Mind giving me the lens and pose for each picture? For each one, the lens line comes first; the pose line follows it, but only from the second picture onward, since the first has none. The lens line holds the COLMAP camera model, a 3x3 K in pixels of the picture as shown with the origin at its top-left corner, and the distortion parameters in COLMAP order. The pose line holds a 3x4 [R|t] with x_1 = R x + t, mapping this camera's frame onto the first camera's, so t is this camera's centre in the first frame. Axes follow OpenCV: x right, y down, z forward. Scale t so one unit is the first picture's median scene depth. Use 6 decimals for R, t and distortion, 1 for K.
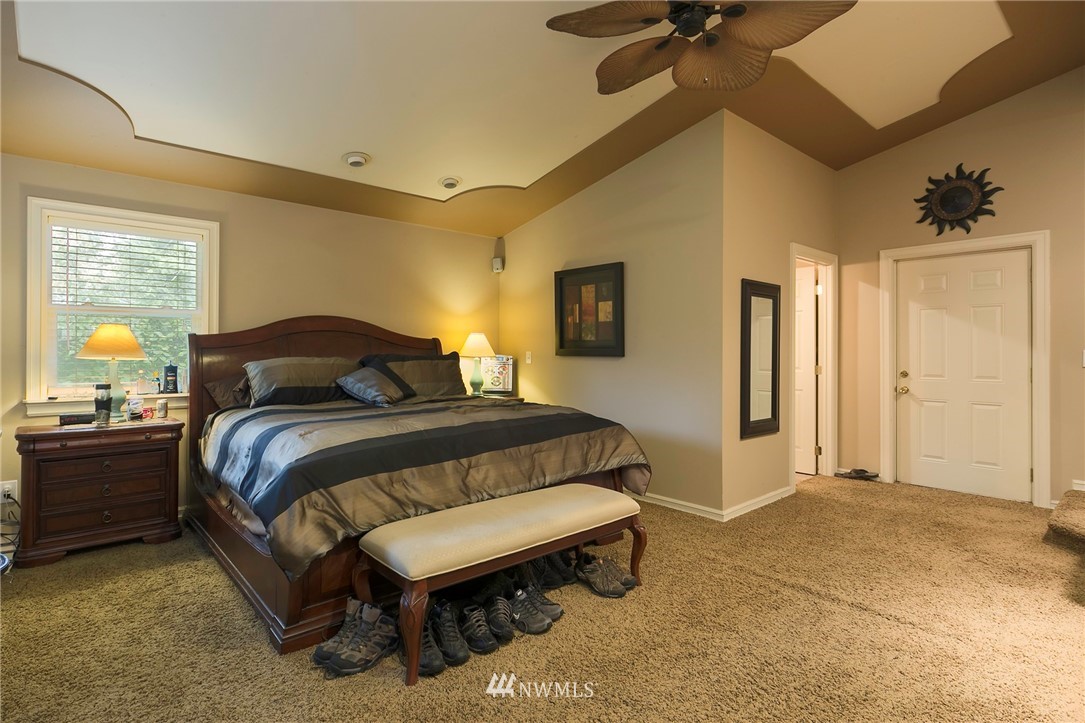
lens RADIAL K [[522.9, 0, 535.9], [0, 522.9, 357.7], [0, 0, 1]] dist [-0.001417, -0.000020]
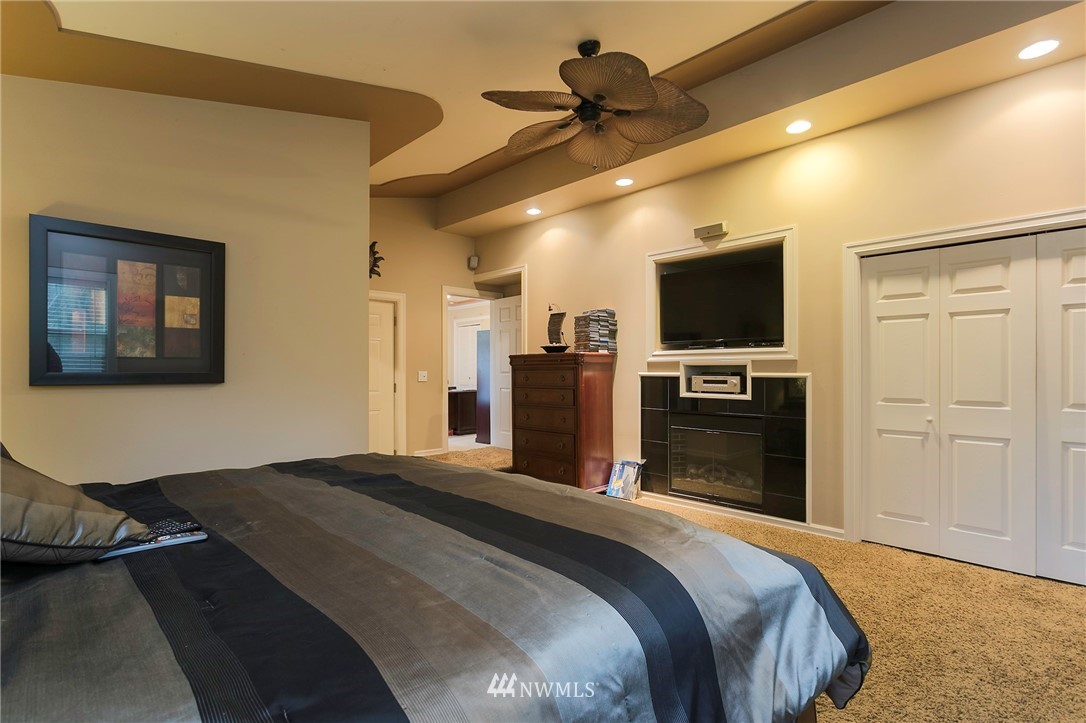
lens RADIAL K [[523.4, 0, 536.4], [0, 523.4, 357.7], [0, 0, 1]] dist [-0.001417, -0.000020]
pose [[-0.059597, 0.019515, 0.998032, -0.540541], [0.003421, 0.999807, -0.019346, -0.020140], [-0.998217, 0.002262, -0.059653, 0.629326]]
